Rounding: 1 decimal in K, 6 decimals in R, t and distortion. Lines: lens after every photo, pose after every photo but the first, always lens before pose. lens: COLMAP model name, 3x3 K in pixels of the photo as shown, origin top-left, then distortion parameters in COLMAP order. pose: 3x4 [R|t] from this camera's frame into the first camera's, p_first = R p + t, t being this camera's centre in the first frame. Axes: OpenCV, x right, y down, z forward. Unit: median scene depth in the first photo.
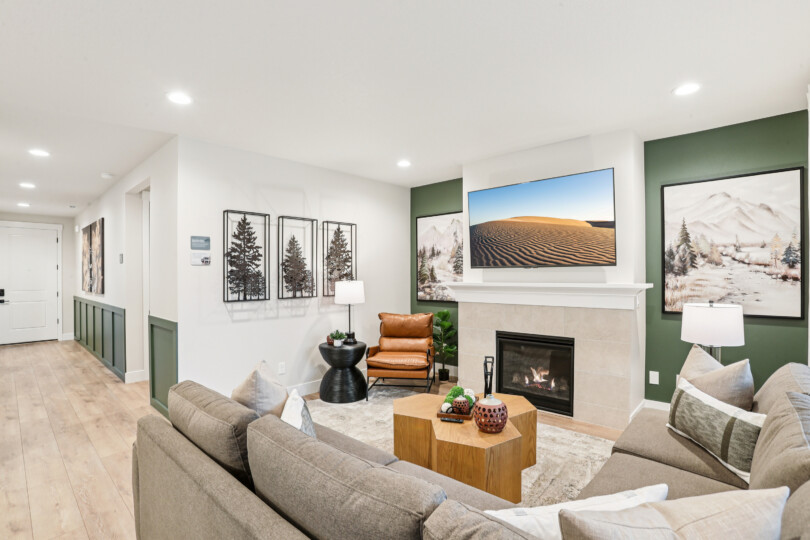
lens RADIAL K [[374.5, 0, 403.9], [0, 374.5, 274.1], [0, 0, 1]] dist [-0.024279, 0.010179]
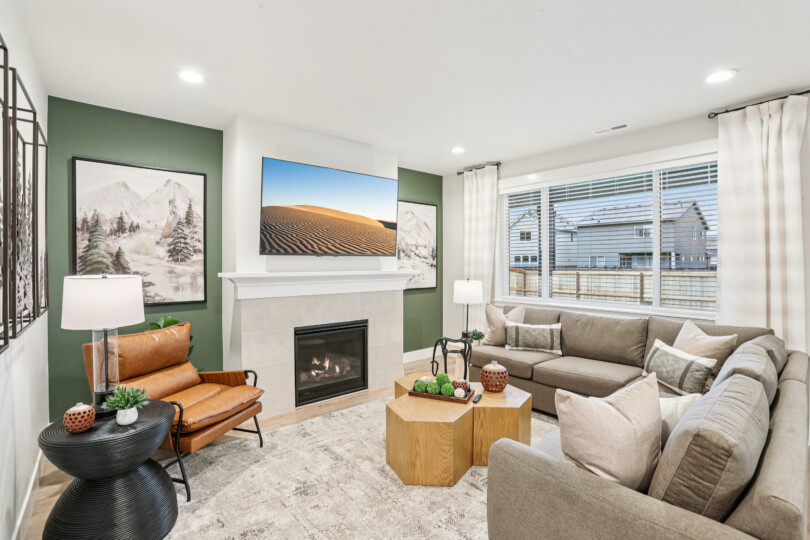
lens RADIAL K [[374.5, 0, 416.1], [0, 374.5, 256.4], [0, 0, 1]] dist [-0.024279, 0.010179]
pose [[0.144429, 0.021335, 0.989285, -0.581389], [-0.001299, 0.999771, -0.021371, 0.004073], [-0.989514, 0.001801, 0.144424, 0.608520]]
